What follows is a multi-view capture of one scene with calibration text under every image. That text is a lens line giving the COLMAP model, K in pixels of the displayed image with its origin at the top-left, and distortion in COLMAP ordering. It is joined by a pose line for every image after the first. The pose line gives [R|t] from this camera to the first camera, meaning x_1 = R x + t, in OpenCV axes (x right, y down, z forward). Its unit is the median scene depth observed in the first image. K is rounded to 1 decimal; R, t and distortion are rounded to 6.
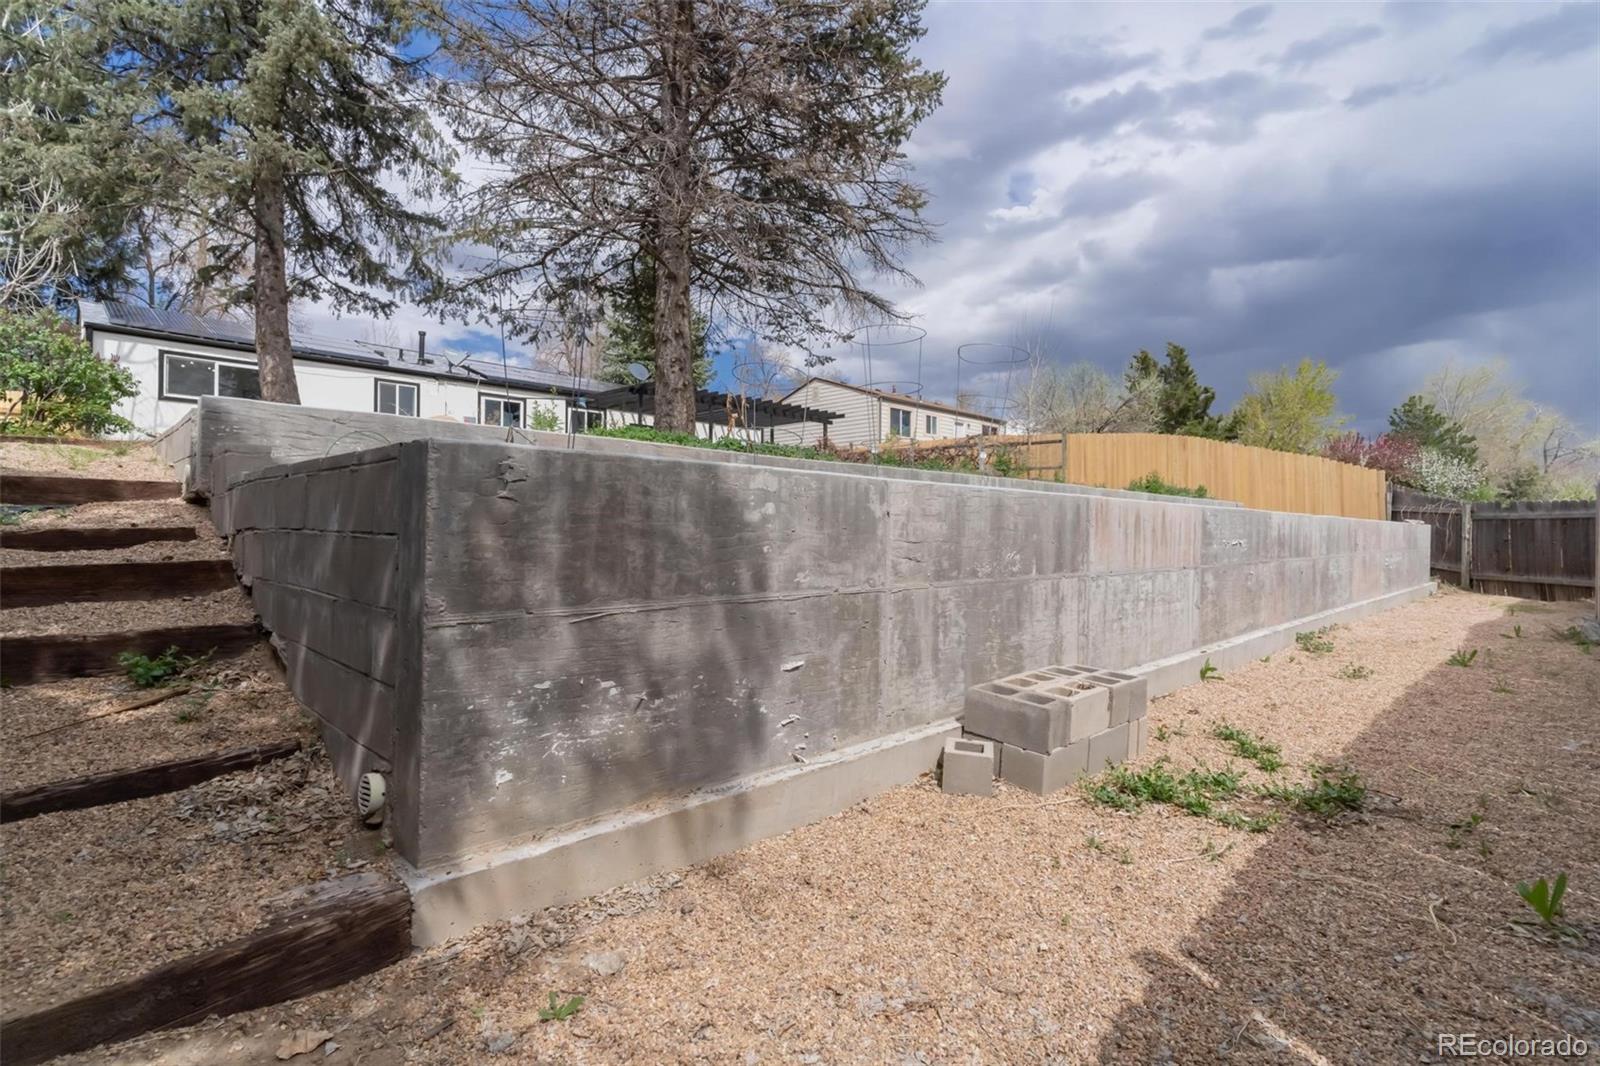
lens RADIAL K [[765.9, 0, 802.8], [0, 765.9, 532.9], [0, 0, 1]] dist [0.004714, -0.001105]
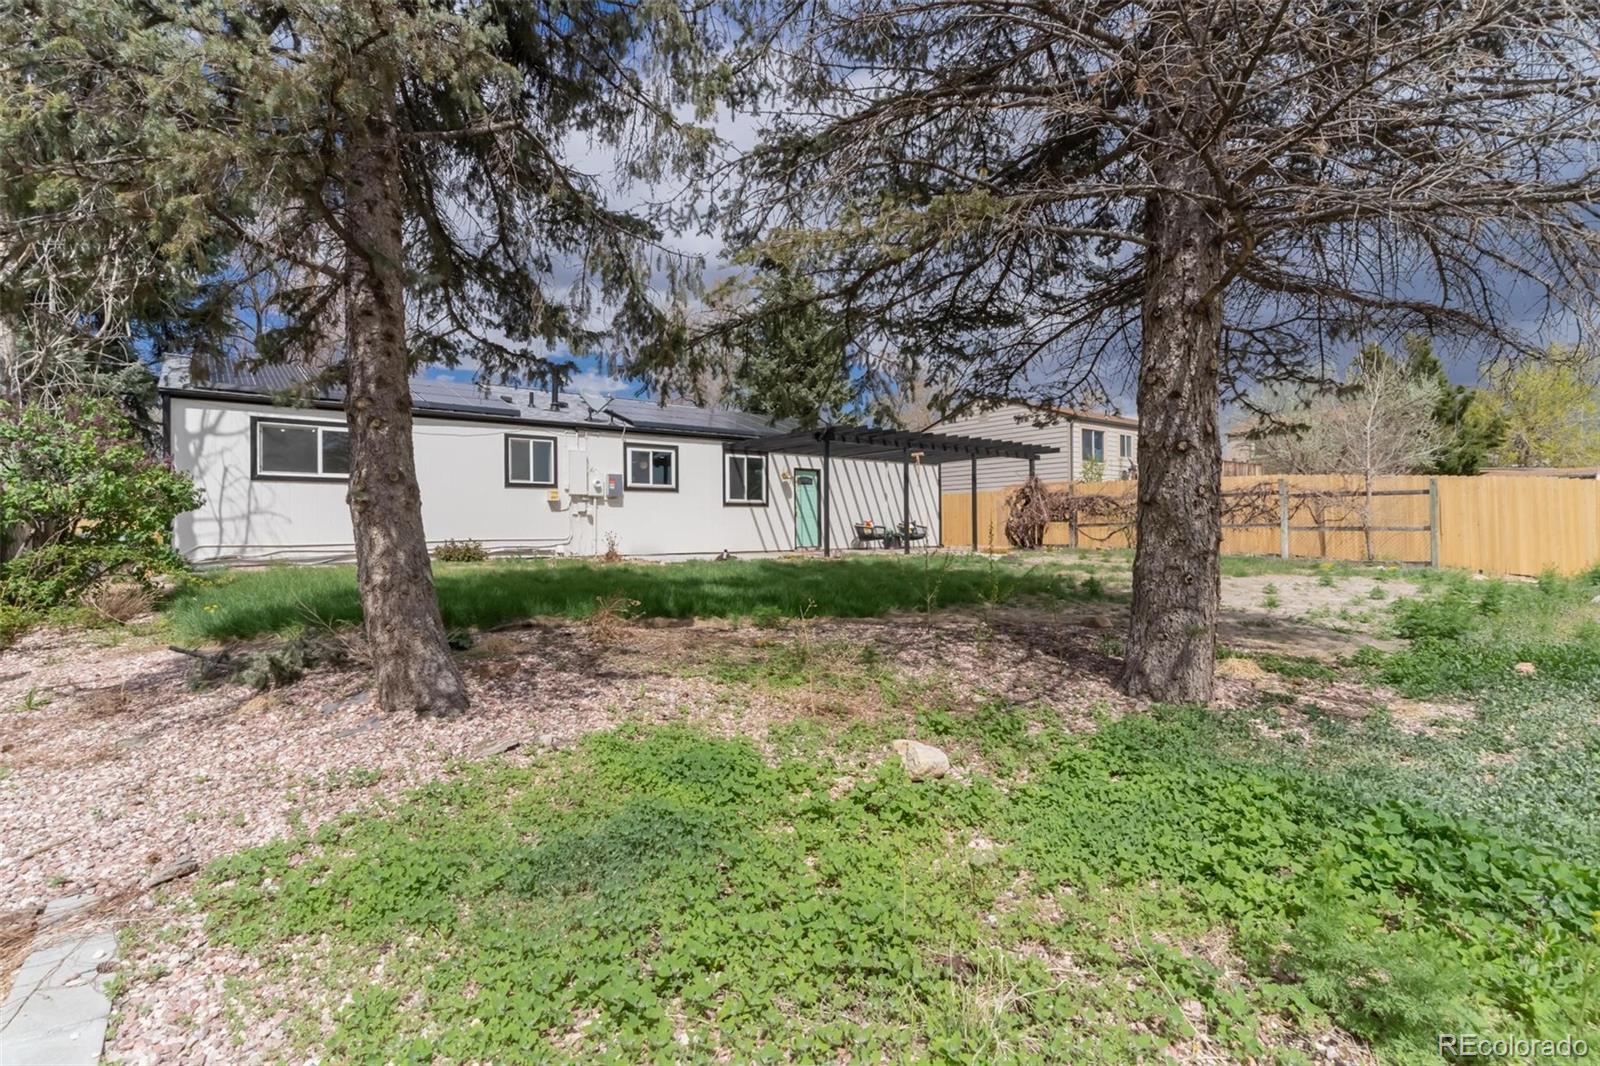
lens RADIAL K [[765.9, 0, 797.1], [0, 765.9, 532.3], [0, 0, 1]] dist [0.004714, -0.001105]
pose [[0.993251, -0.014241, -0.115107, -0.299308], [0.014350, 0.999897, 0.000120, -0.172351], [0.115093, -0.001771, 0.993353, 0.436615]]
